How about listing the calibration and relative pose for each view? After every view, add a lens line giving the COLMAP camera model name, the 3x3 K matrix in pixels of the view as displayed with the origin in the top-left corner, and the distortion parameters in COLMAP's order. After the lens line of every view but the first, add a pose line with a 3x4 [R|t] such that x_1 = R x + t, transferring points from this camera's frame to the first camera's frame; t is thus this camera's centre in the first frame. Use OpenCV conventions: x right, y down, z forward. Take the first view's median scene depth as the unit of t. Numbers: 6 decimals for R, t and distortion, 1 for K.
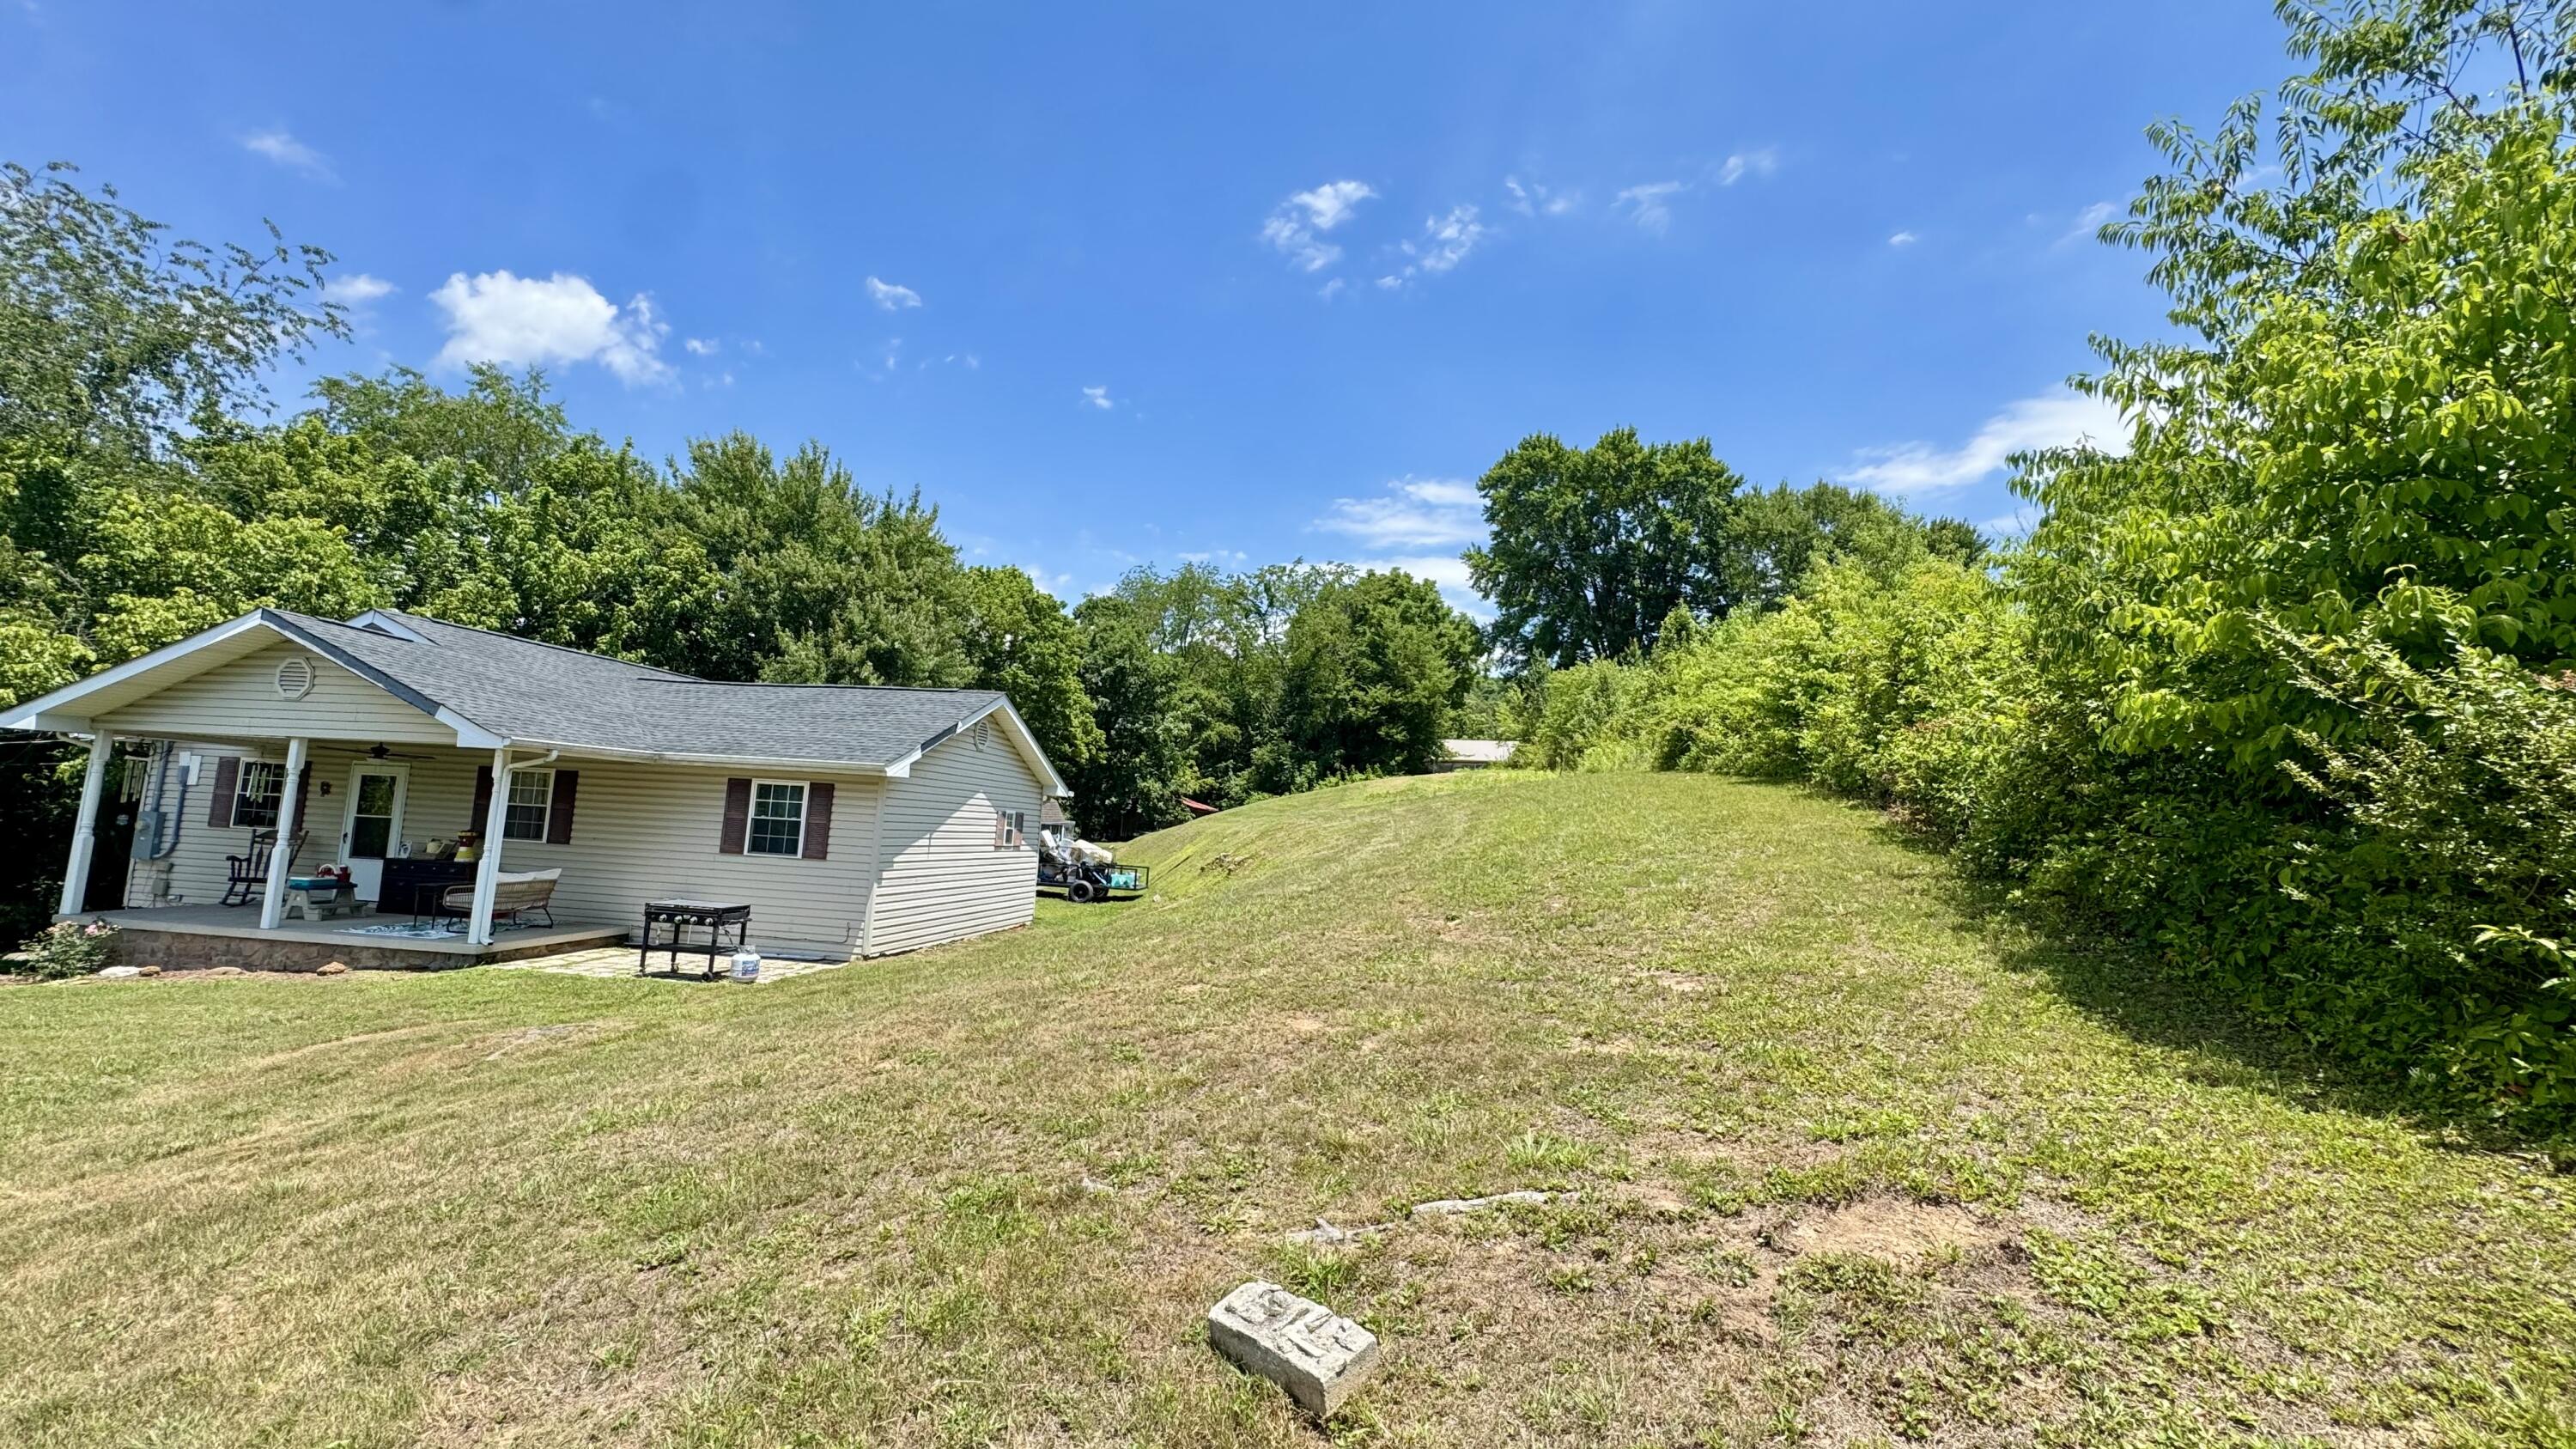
lens RADIAL K [[1023.4, 0, 1280.4], [0, 1023.4, 737.2], [0, 0, 1]] dist [0.002538, -0.000428]
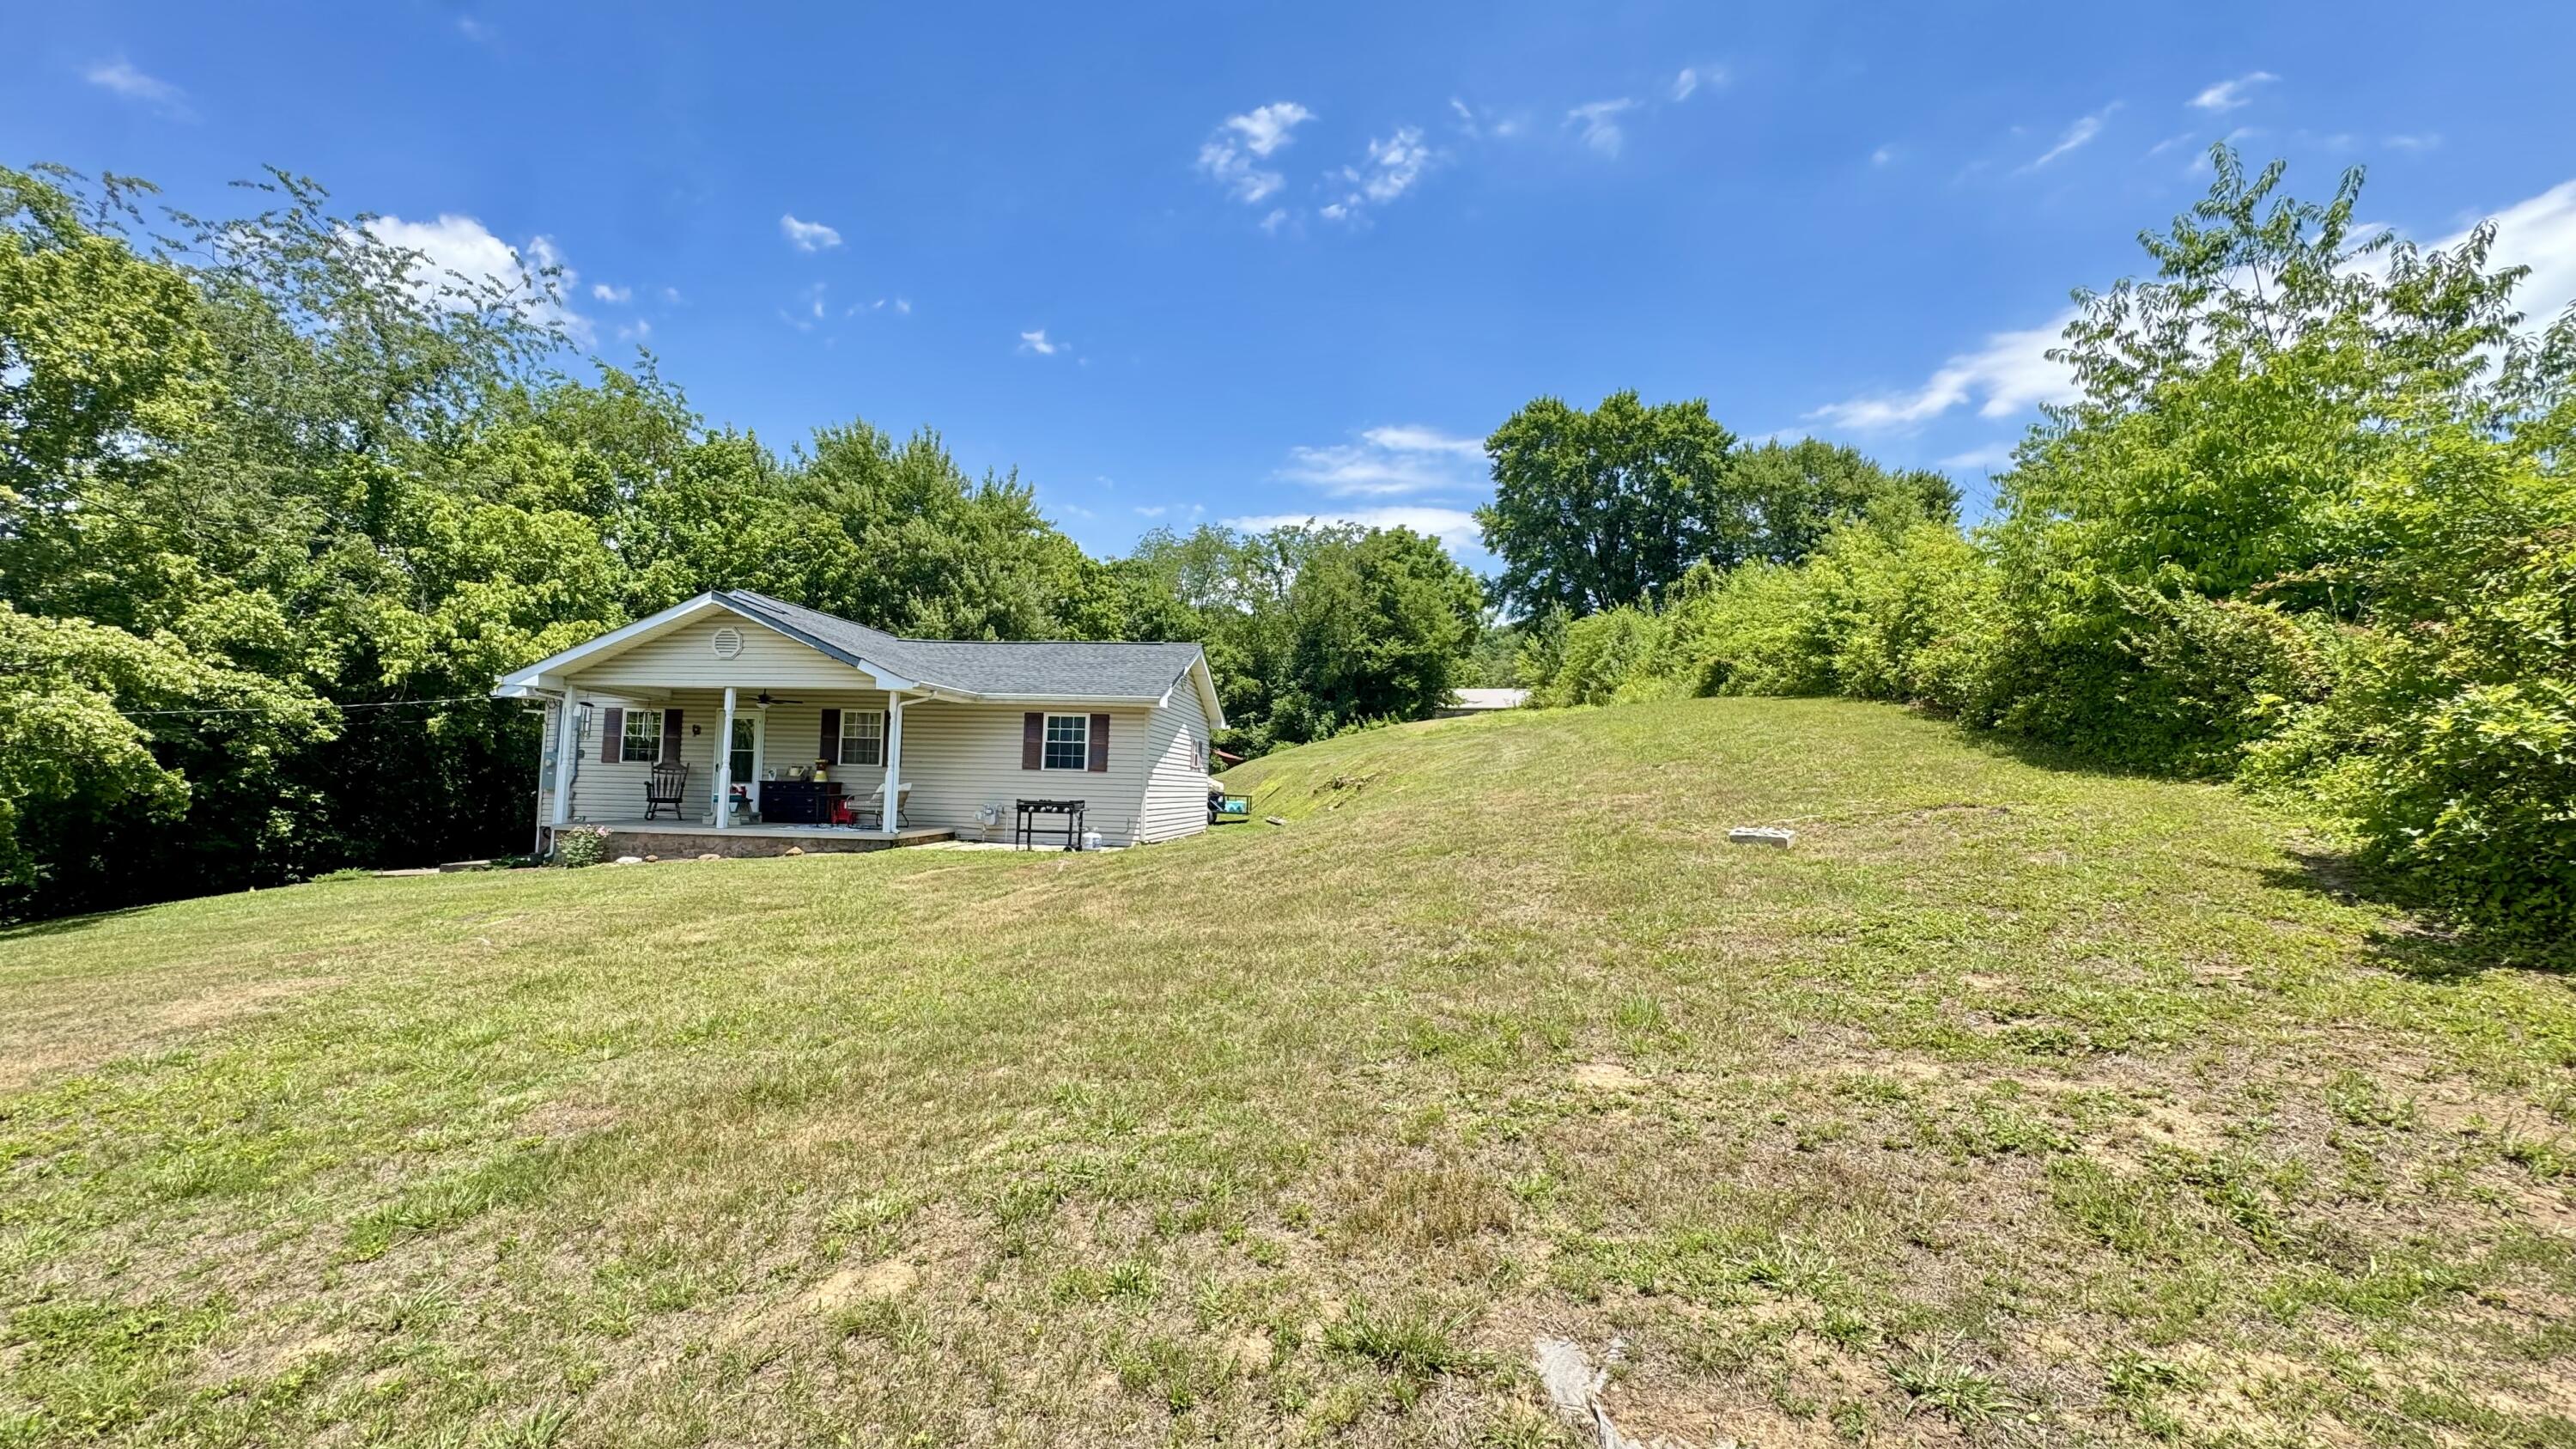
lens RADIAL K [[1023.4, 0, 1288.2], [0, 1023.4, 733.7], [0, 0, 1]] dist [0.002538, -0.000428]
pose [[0.999287, -0.025748, 0.027613, -0.122951], [0.024650, 0.998921, 0.039371, 0.012153], [-0.028597, -0.038663, 0.998843, -0.162404]]
